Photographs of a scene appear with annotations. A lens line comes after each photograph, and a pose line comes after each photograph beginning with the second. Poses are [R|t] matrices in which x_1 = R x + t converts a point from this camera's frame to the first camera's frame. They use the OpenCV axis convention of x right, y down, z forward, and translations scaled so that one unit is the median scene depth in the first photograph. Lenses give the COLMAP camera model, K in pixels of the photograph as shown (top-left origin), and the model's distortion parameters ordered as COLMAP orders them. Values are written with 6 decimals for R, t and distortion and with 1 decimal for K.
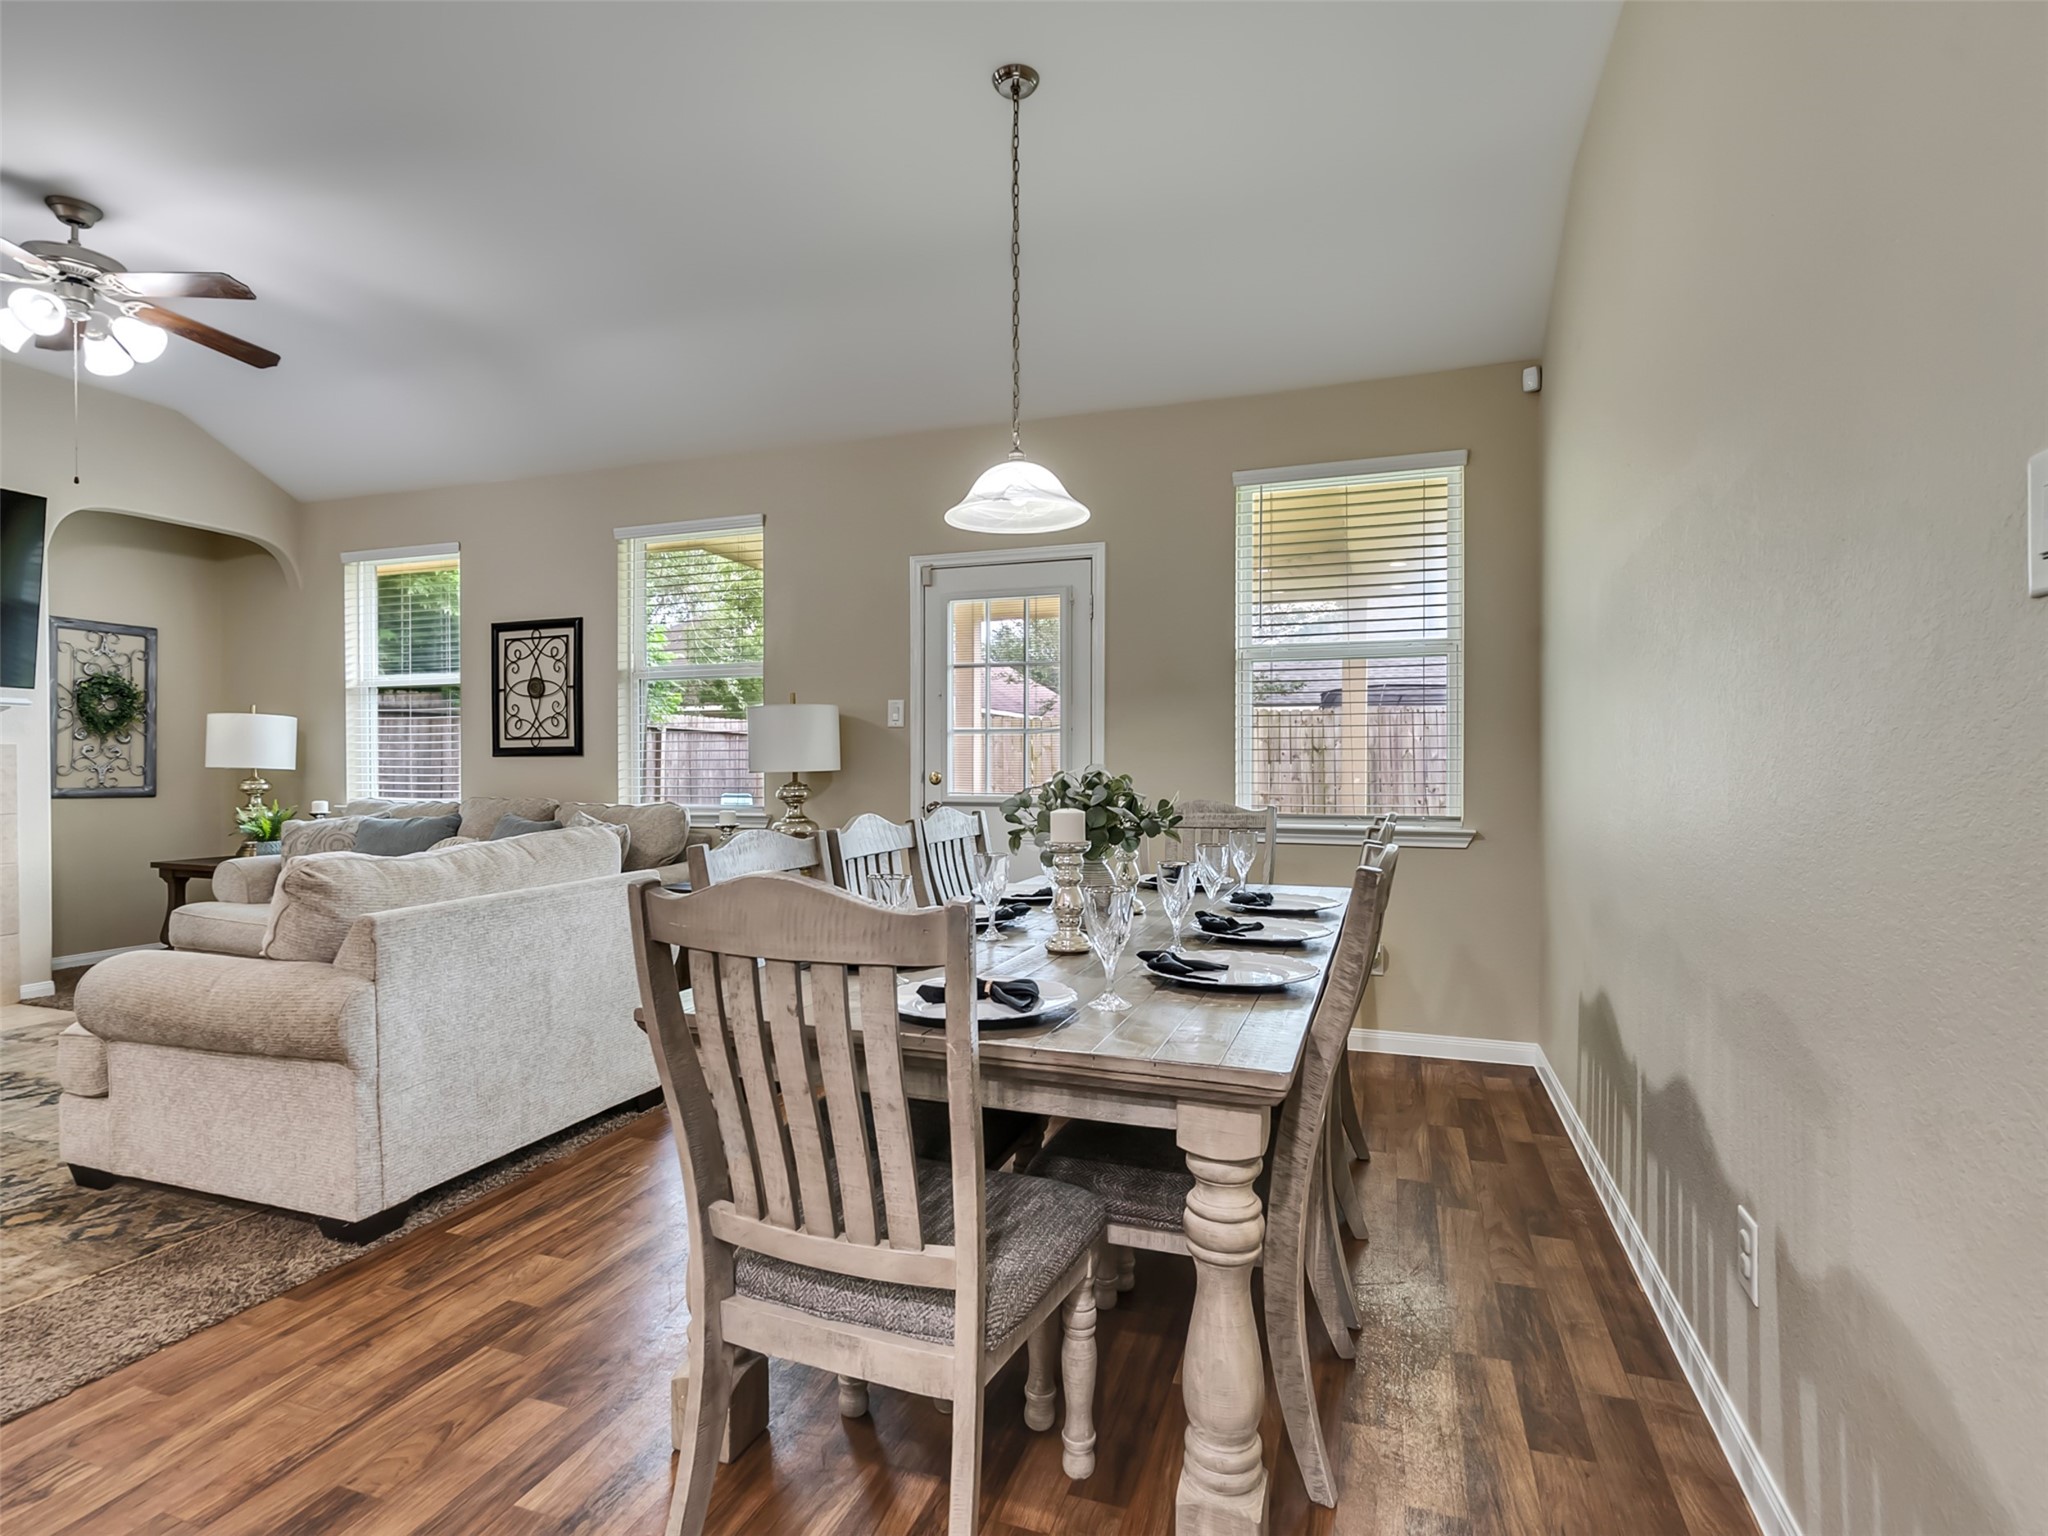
lens RADIAL K [[1053.1, 0, 1009.4], [0, 1053.1, 768.6], [0, 0, 1]] dist [-0.002041, 0.003030]
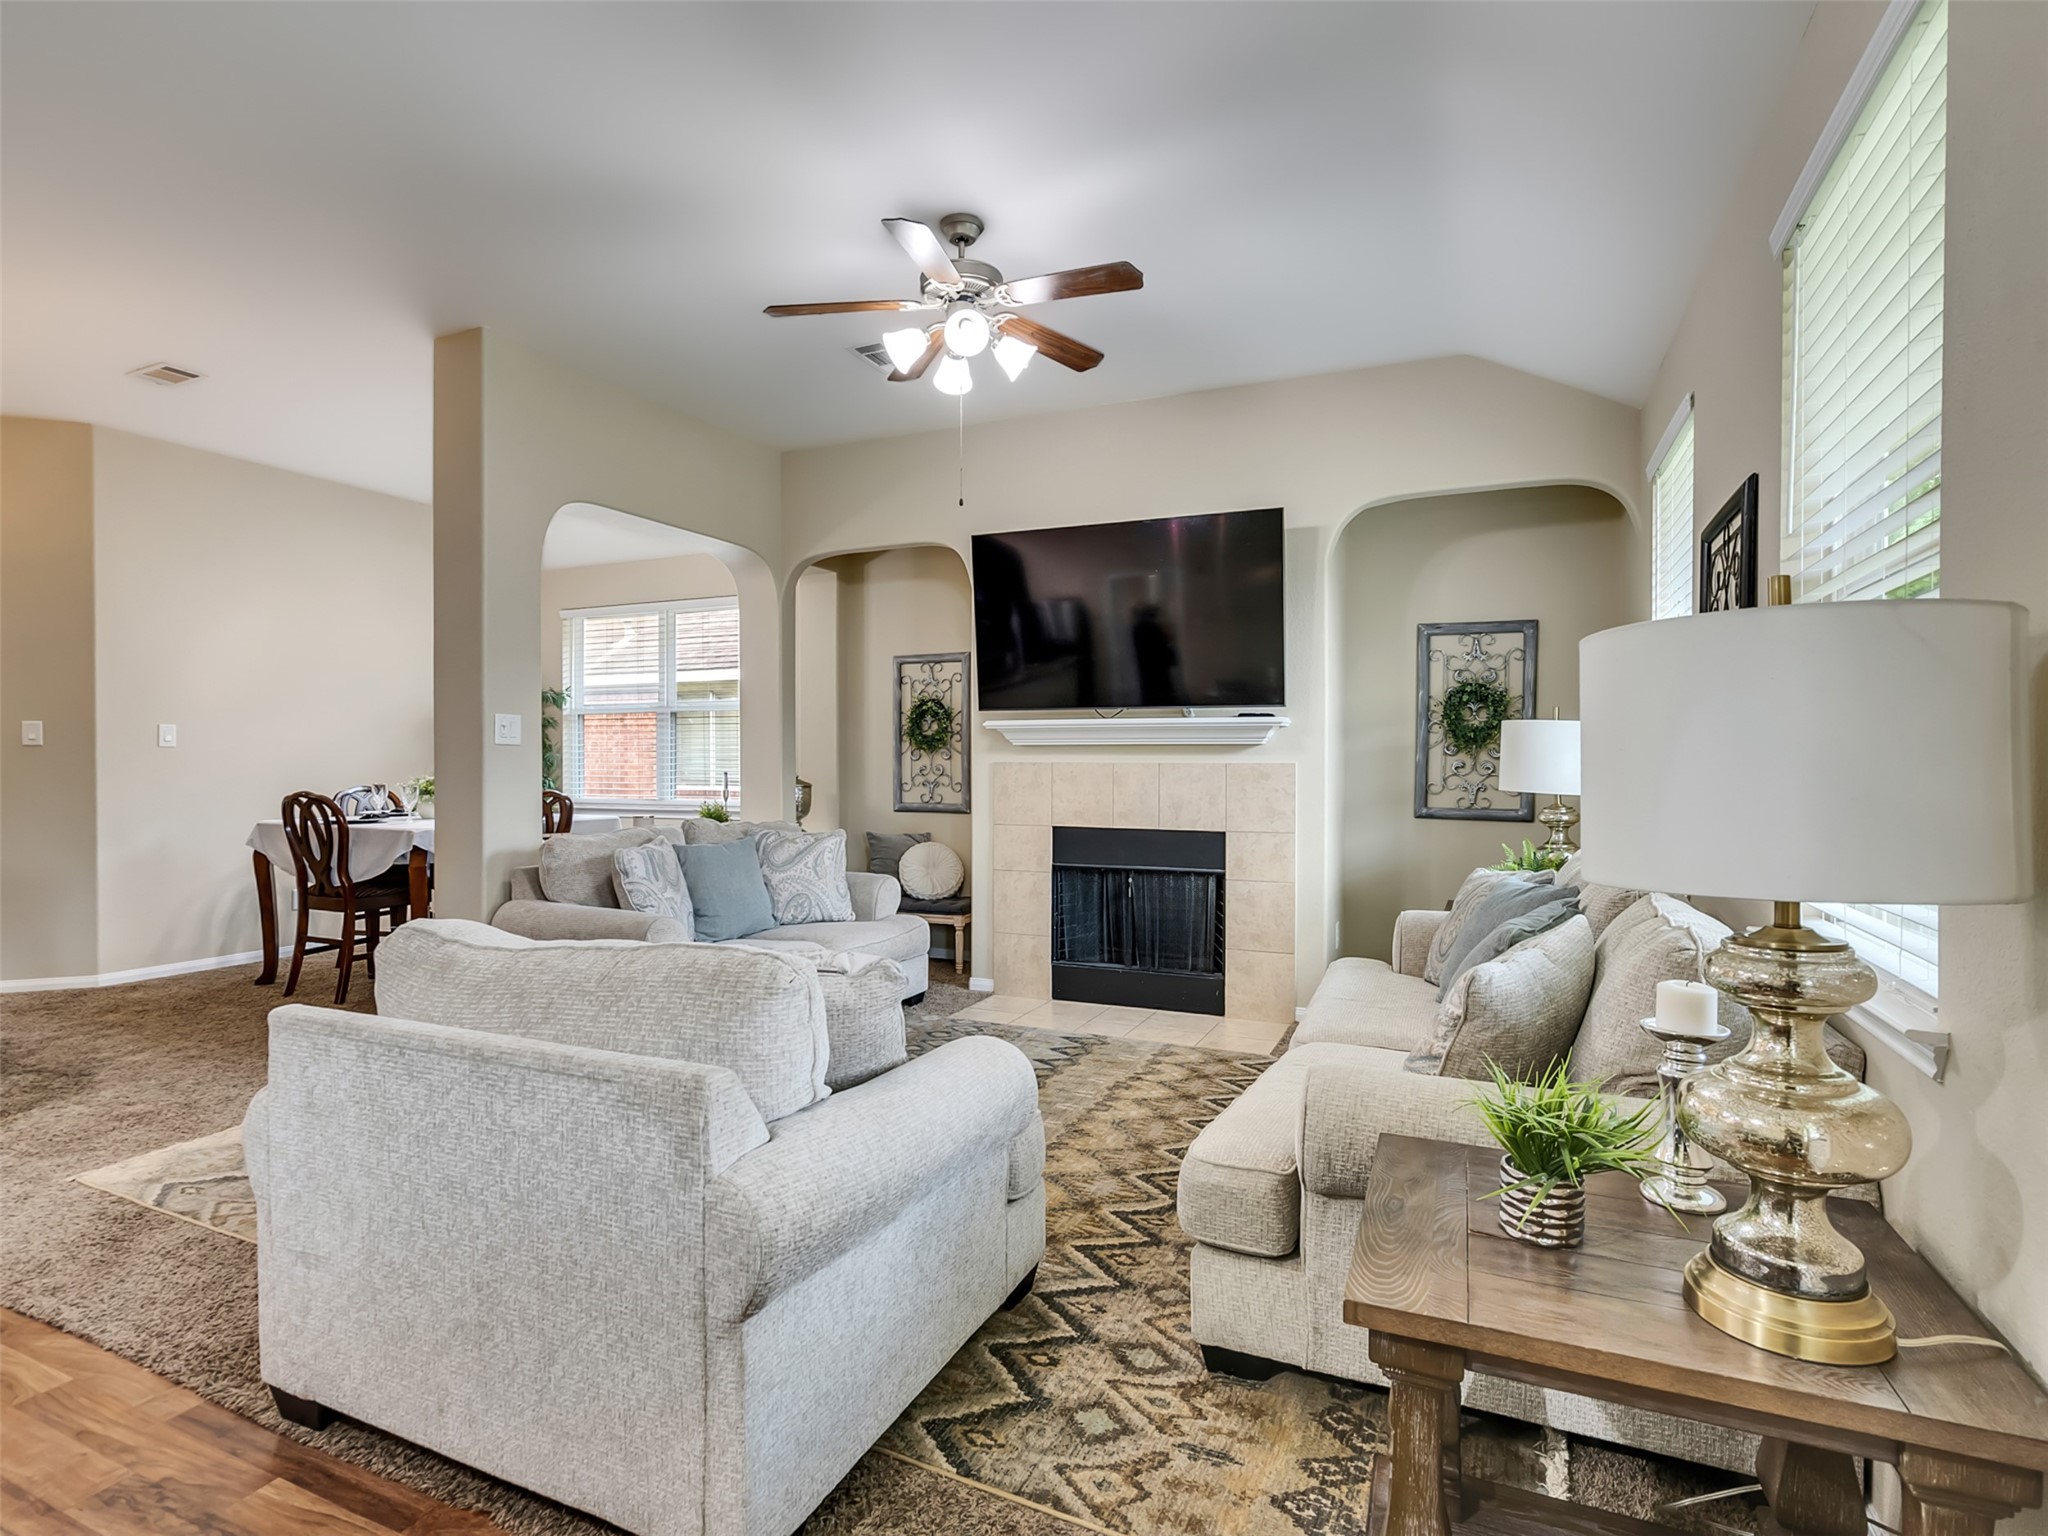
lens RADIAL K [[1053.1, 0, 1008.0], [0, 1053.1, 772.9], [0, 0, 1]] dist [-0.002041, 0.003030]
pose [[-0.081517, 0.013940, -0.996574, 0.057020], [-0.008524, 0.999856, 0.014683, -0.023002], [0.996635, 0.009692, -0.081387, 0.713040]]
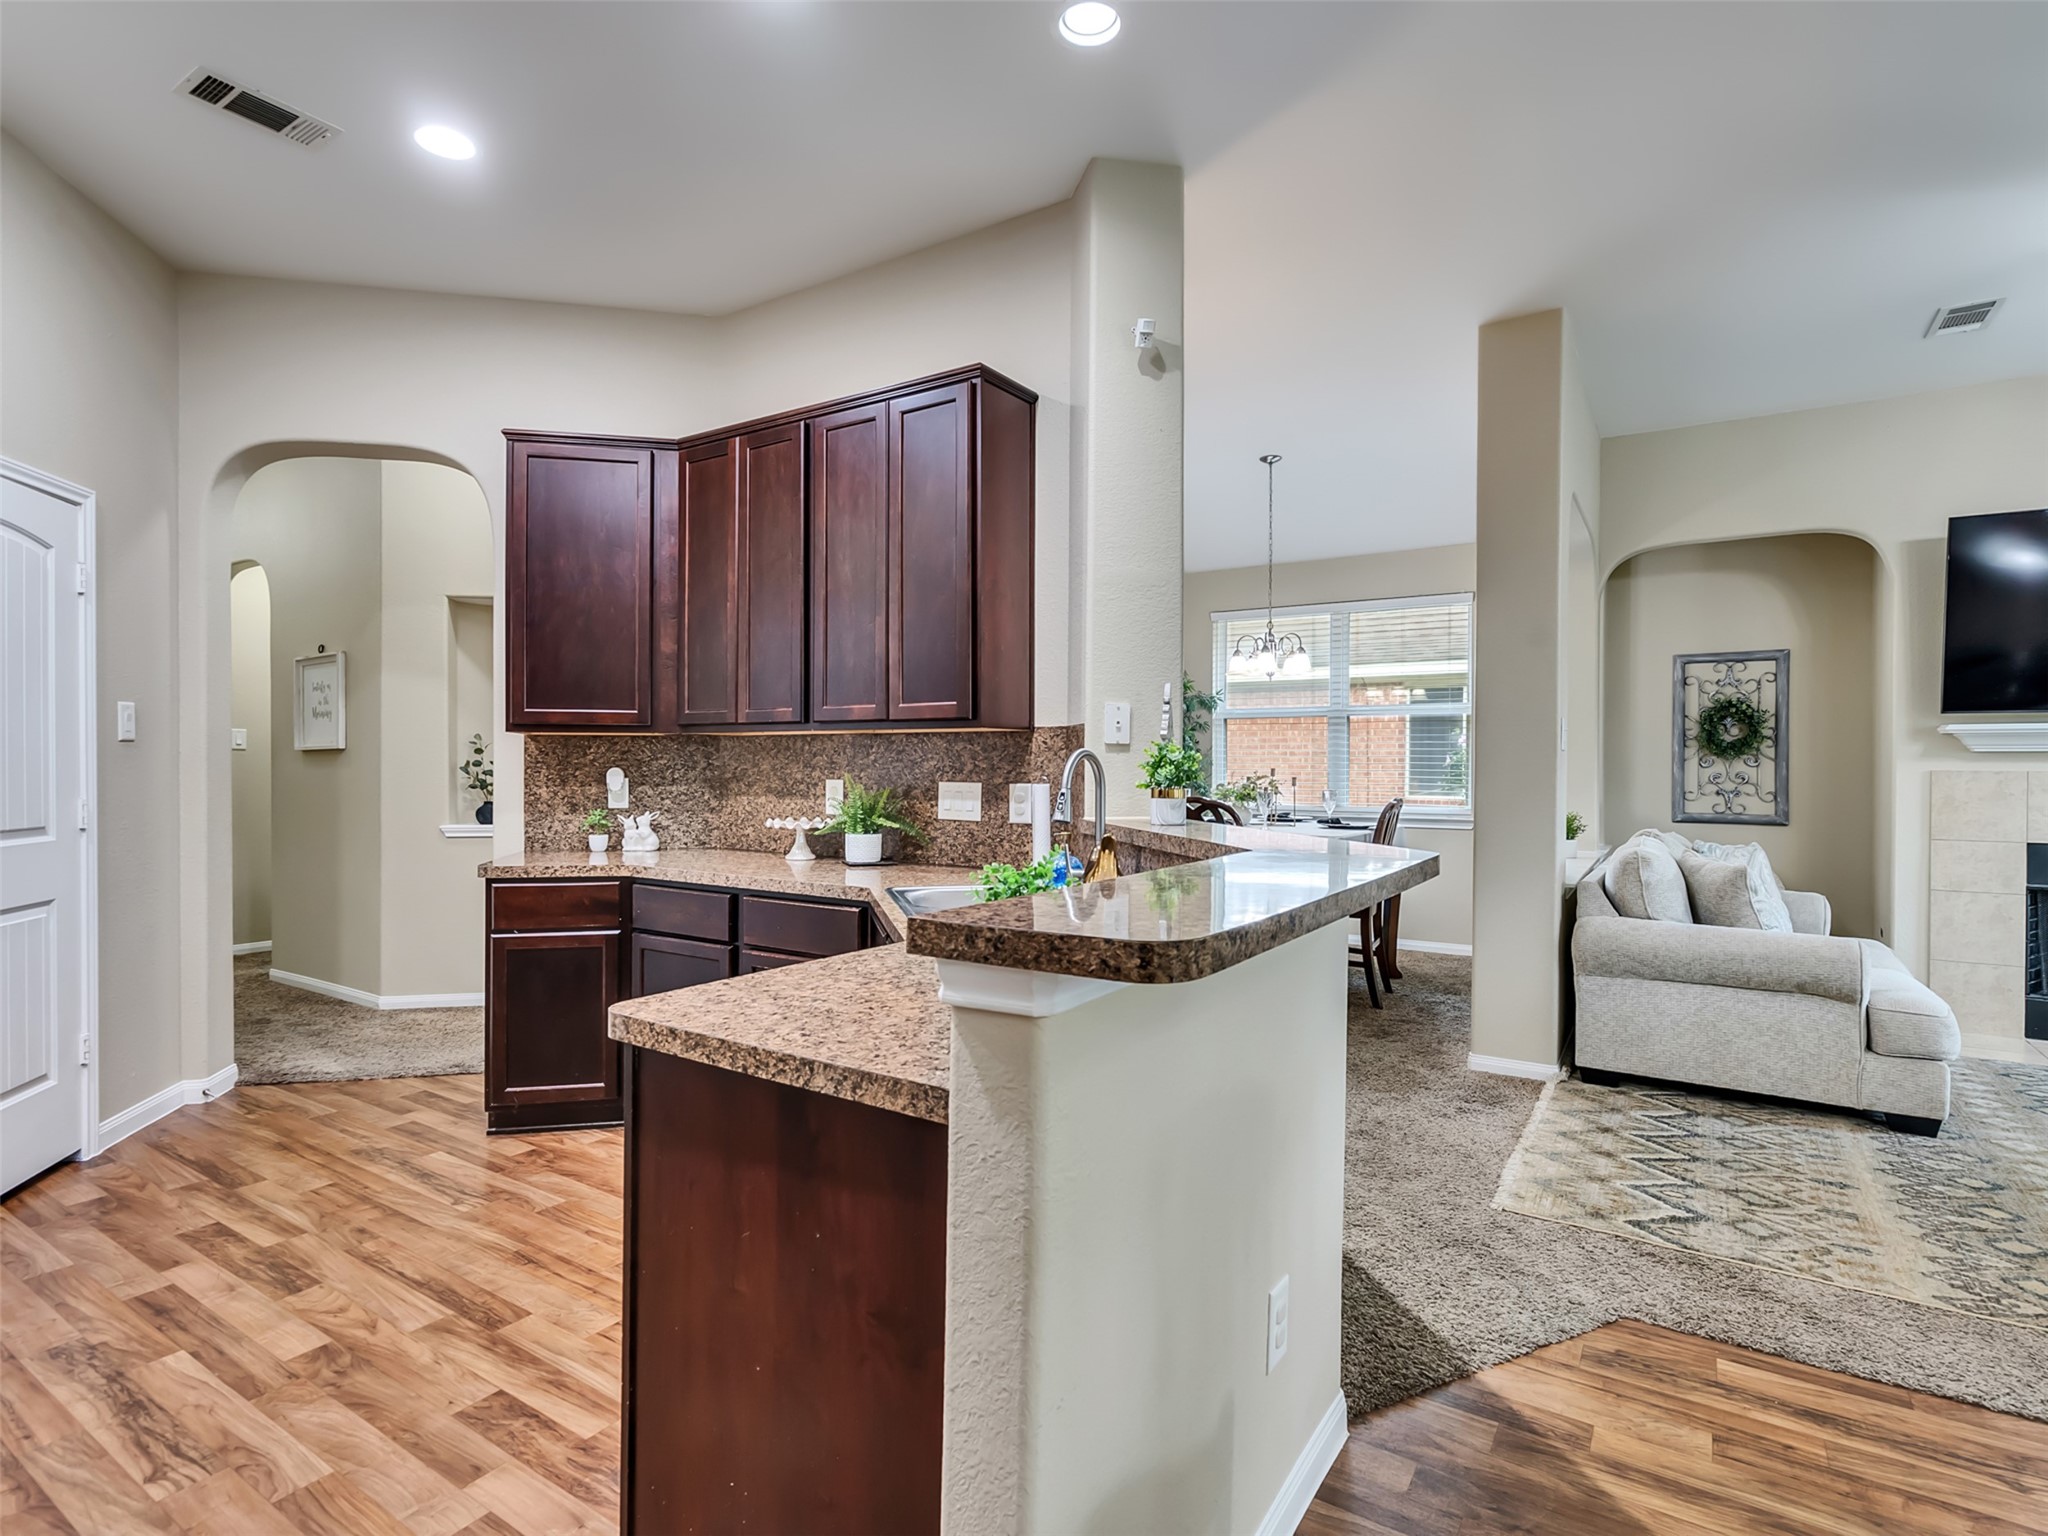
lens RADIAL K [[1053.1, 0, 1003.8], [0, 1053.1, 769.8], [0, 0, 1]] dist [-0.002041, 0.003030]
pose [[-0.225796, 0.006872, -0.974150, 0.115536], [-0.011983, 0.999880, 0.009831, -0.018387], [0.974101, 0.013894, -0.225687, 0.059697]]
